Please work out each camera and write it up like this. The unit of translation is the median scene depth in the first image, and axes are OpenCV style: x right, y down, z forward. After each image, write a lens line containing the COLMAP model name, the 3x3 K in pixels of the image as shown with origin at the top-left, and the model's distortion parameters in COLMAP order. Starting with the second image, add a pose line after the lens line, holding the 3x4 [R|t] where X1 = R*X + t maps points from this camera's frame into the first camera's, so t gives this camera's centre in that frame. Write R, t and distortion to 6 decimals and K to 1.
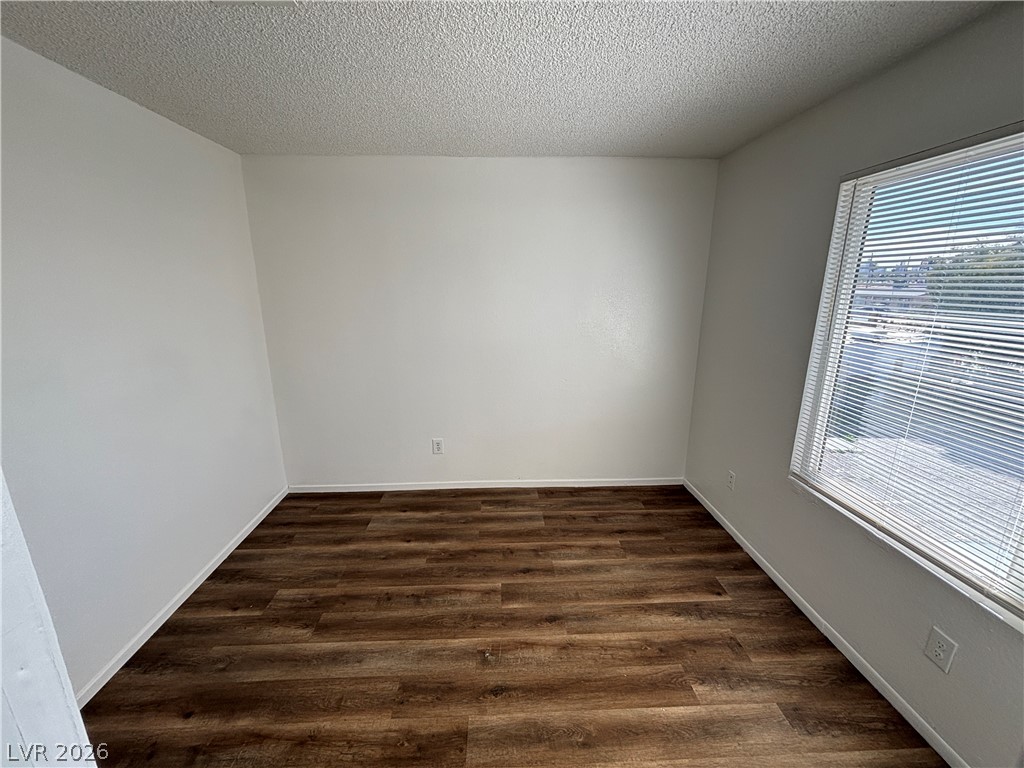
lens RADIAL K [[414.7, 0, 514.5], [0, 414.7, 388.6], [0, 0, 1]] dist [-0.001758, 0.001943]
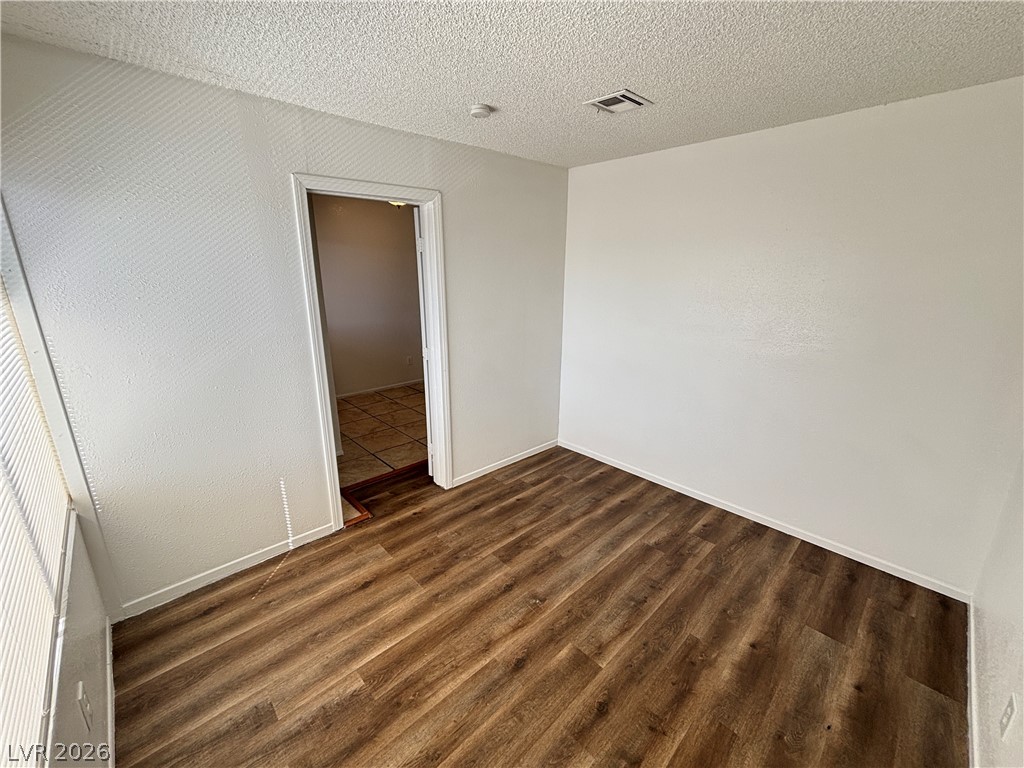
lens RADIAL K [[414.7, 0, 516.2], [0, 414.7, 390.2], [0, 0, 1]] dist [-0.001758, 0.001943]
pose [[-0.749556, 0.188790, -0.634448, 0.498541], [-0.170285, 0.871213, 0.460424, -0.326173], [0.639663, 0.453151, -0.620875, 1.170144]]
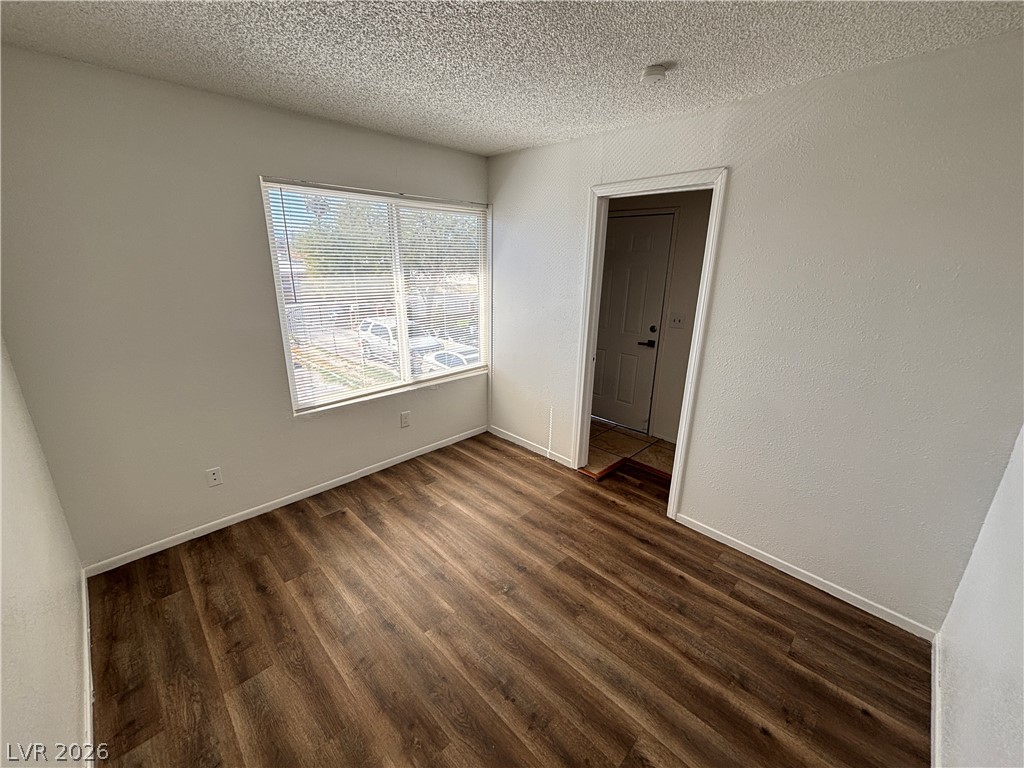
lens RADIAL K [[414.7, 0, 505.3], [0, 414.7, 388.7], [0, 0, 1]] dist [-0.001758, 0.001943]
pose [[-0.664974, -0.234112, 0.709226, -0.627269], [0.172906, 0.875548, 0.451131, -0.311349], [-0.726577, 0.422620, -0.541737, 1.152748]]
